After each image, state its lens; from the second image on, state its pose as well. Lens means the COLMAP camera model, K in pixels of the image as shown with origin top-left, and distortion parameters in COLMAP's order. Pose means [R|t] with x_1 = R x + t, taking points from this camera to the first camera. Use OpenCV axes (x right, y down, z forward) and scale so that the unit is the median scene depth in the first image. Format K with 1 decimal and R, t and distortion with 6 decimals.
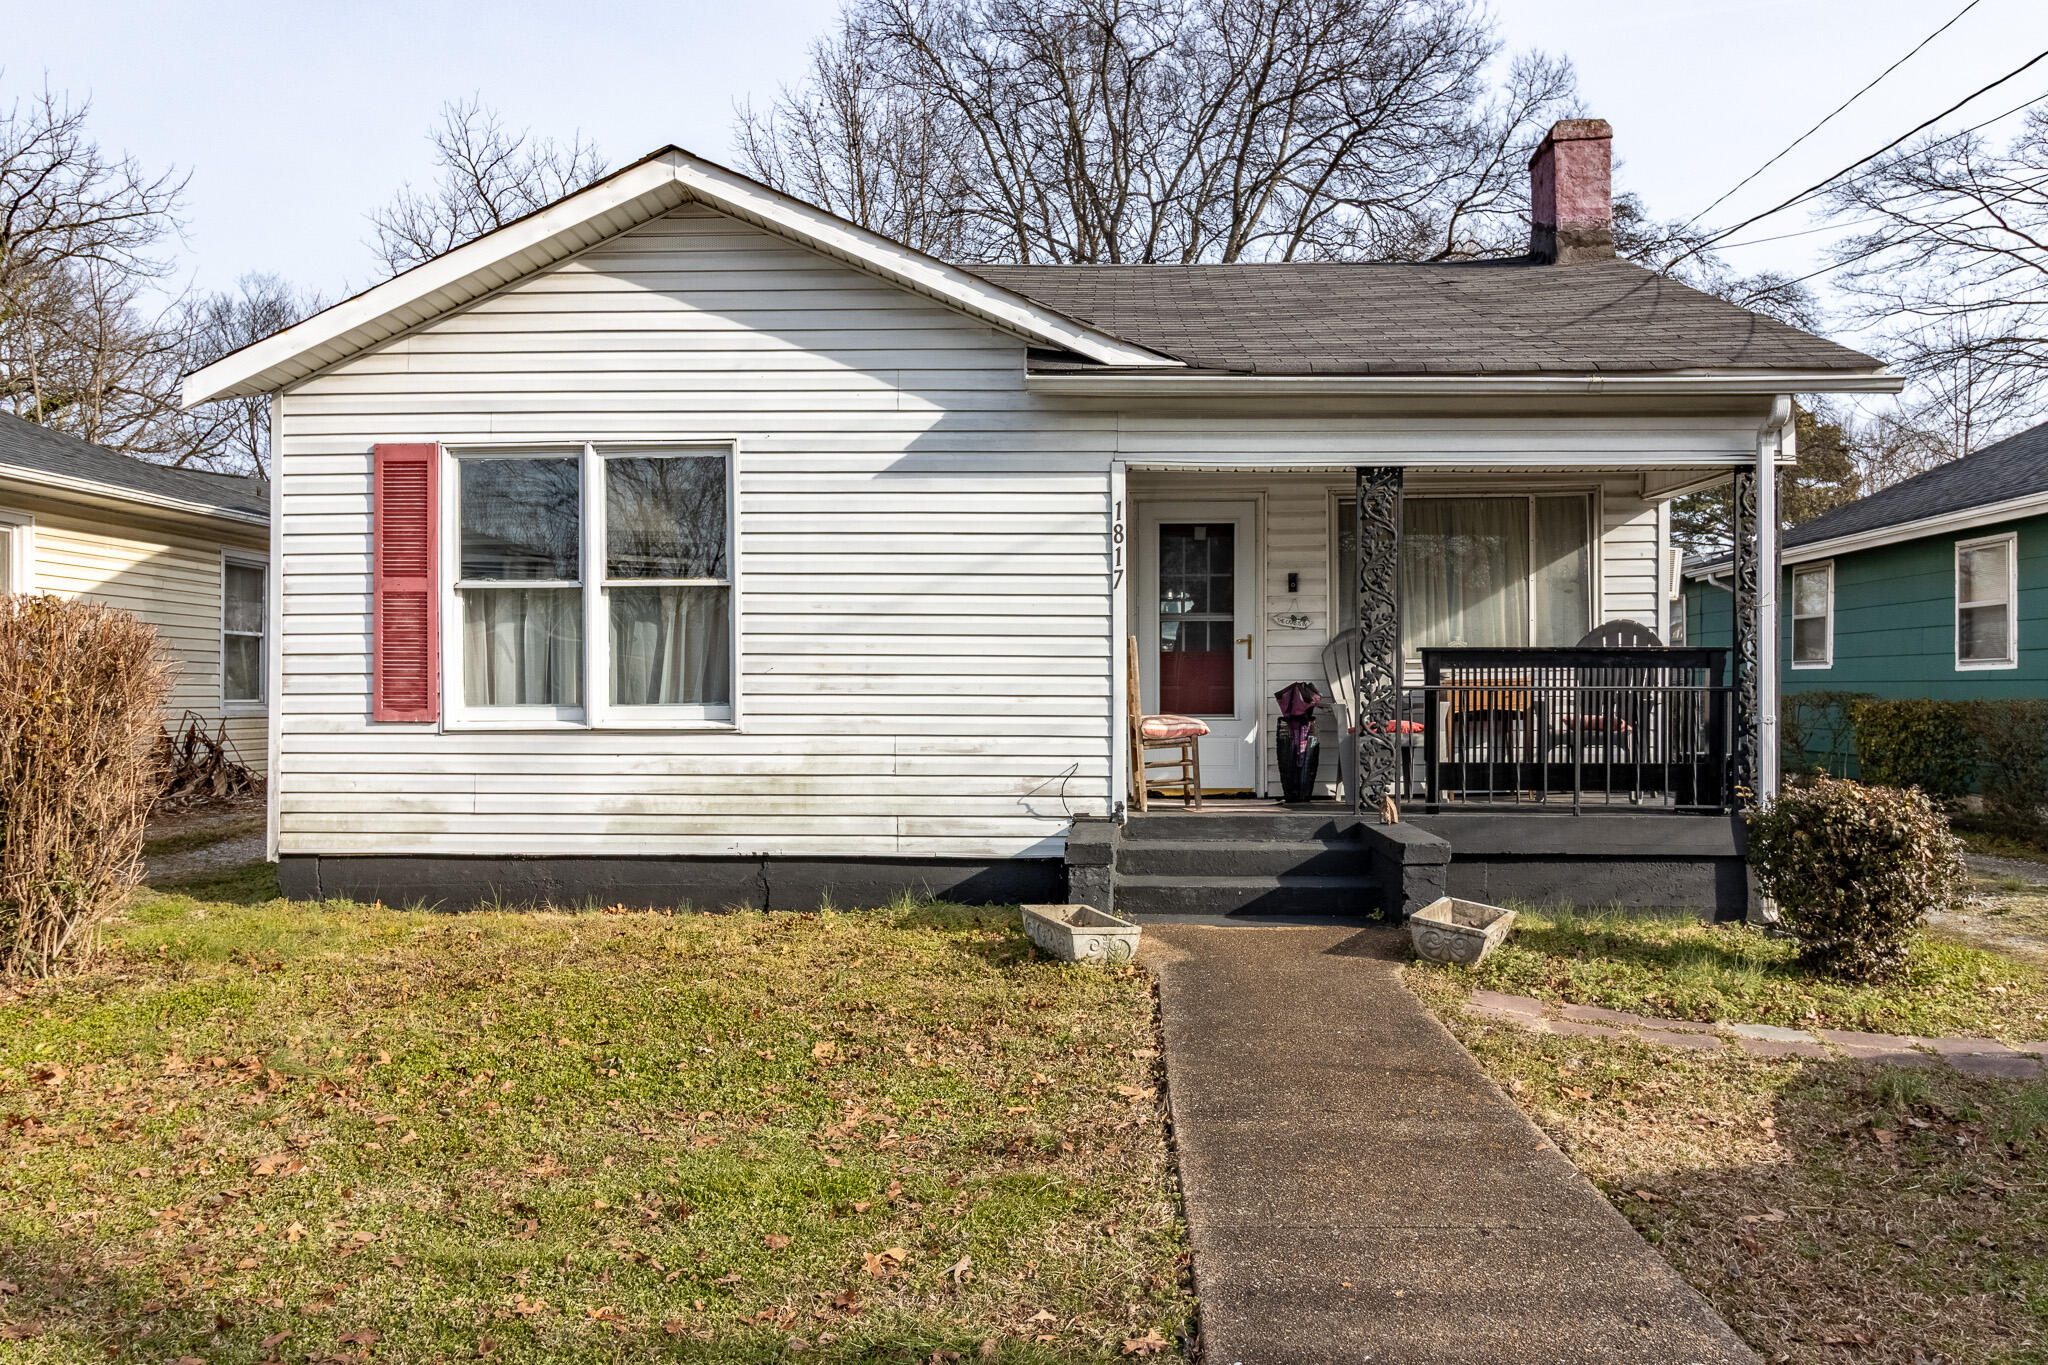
lens RADIAL K [[1465.2, 0, 1023.9], [0, 1465.2, 701.6], [0, 0, 1]] dist [0.004153, 0.000614]
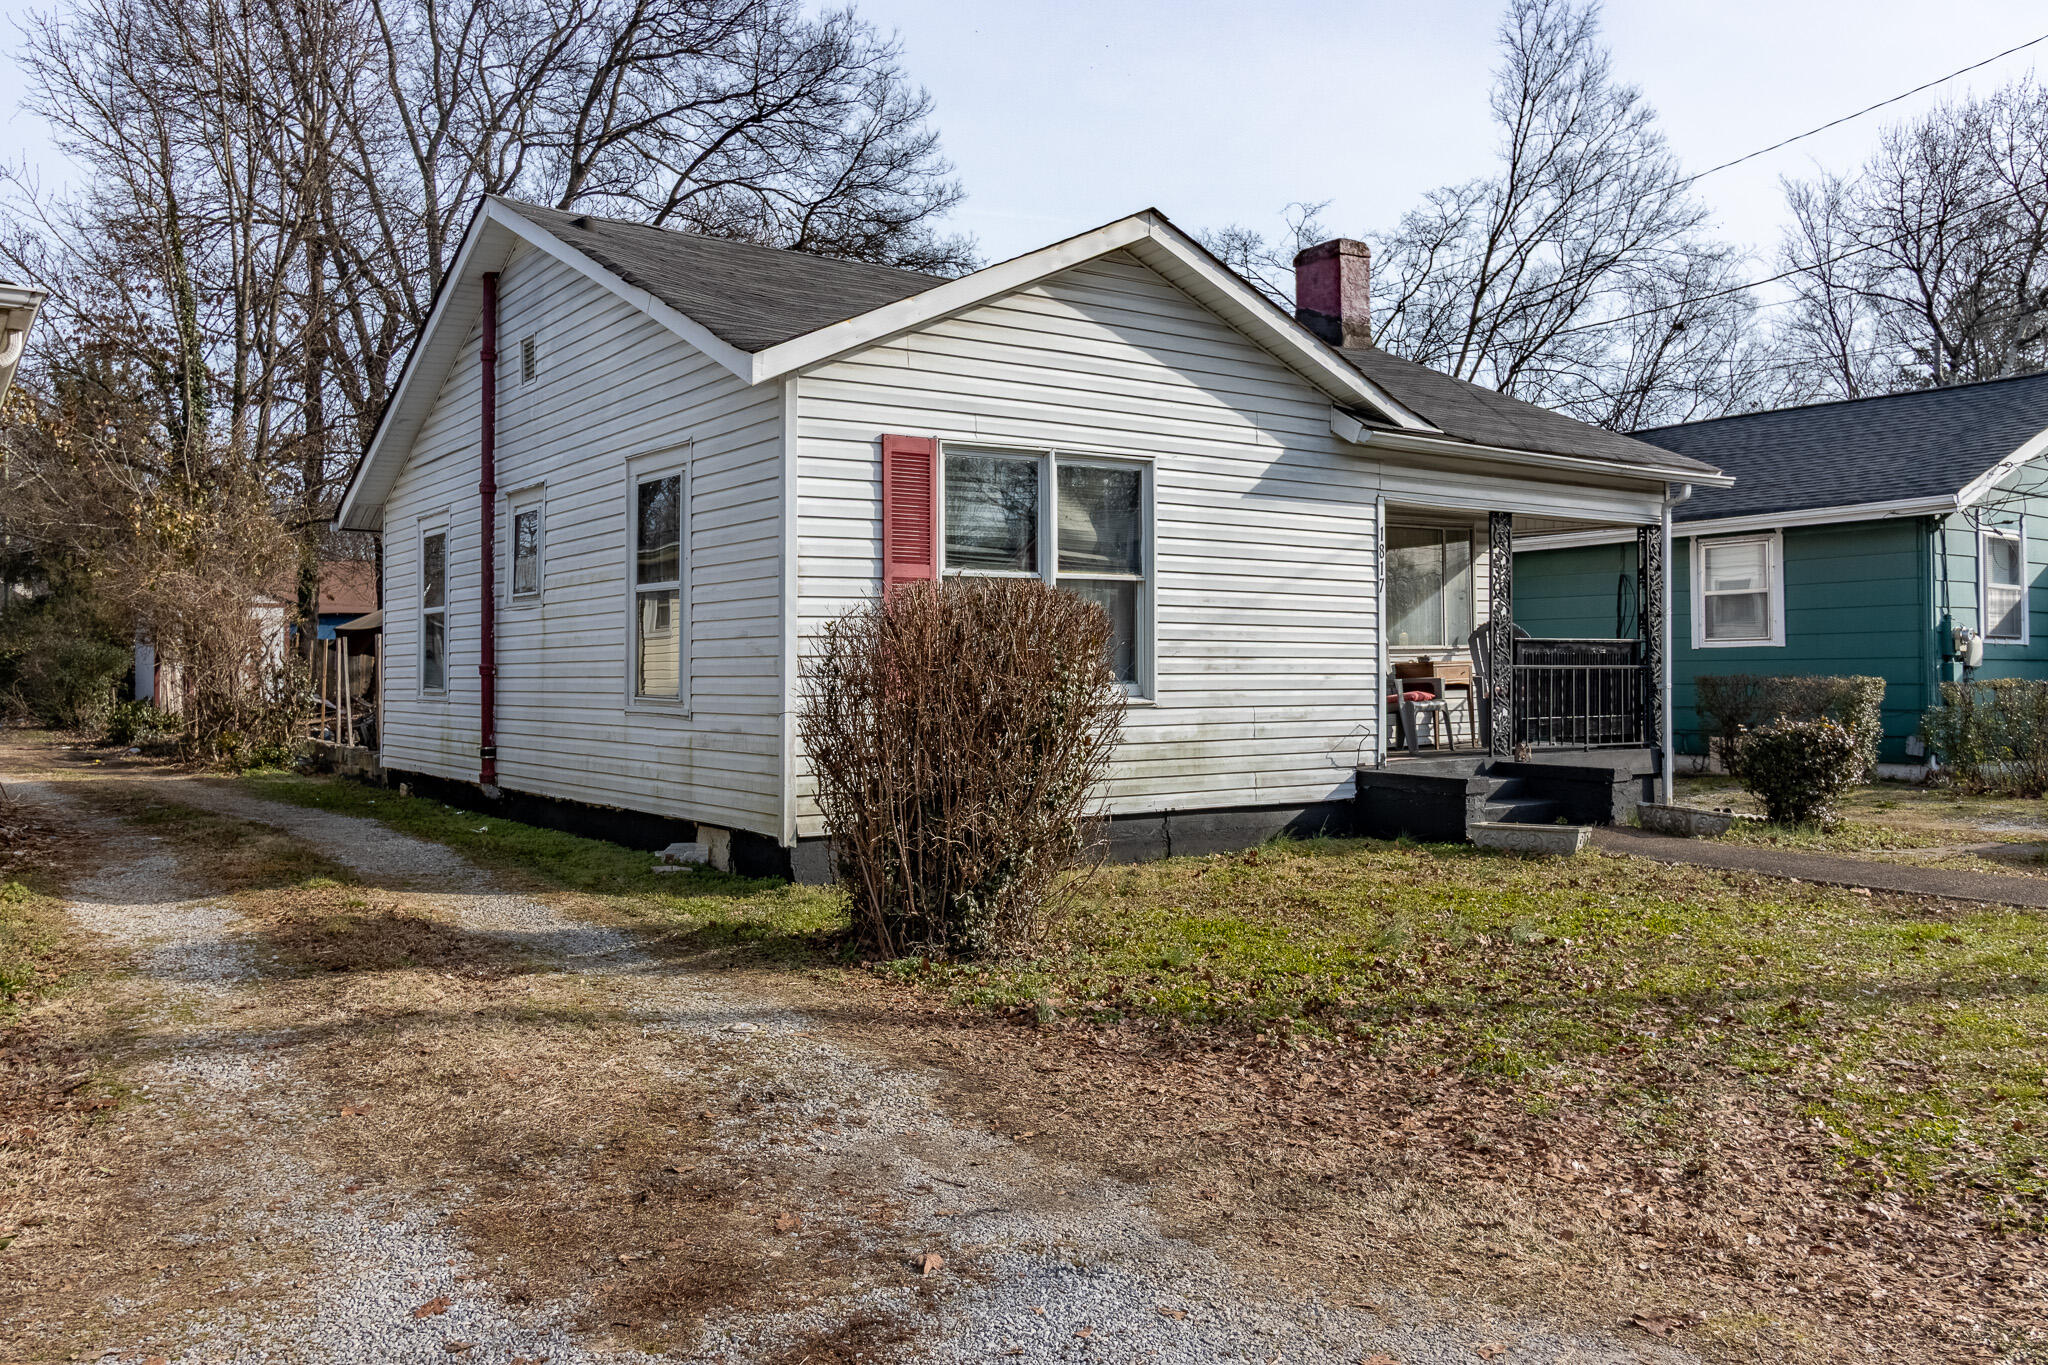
lens RADIAL K [[1652.4, 0, 1025.5], [0, 1652.4, 666.7], [0, 0, 1]] dist [-0.009911, -0.000186]
pose [[0.785599, -0.002481, 0.618731, -1.099973], [0.012217, 0.999859, -0.011504, 0.003139], [-0.618615, 0.016597, 0.785519, 0.025771]]
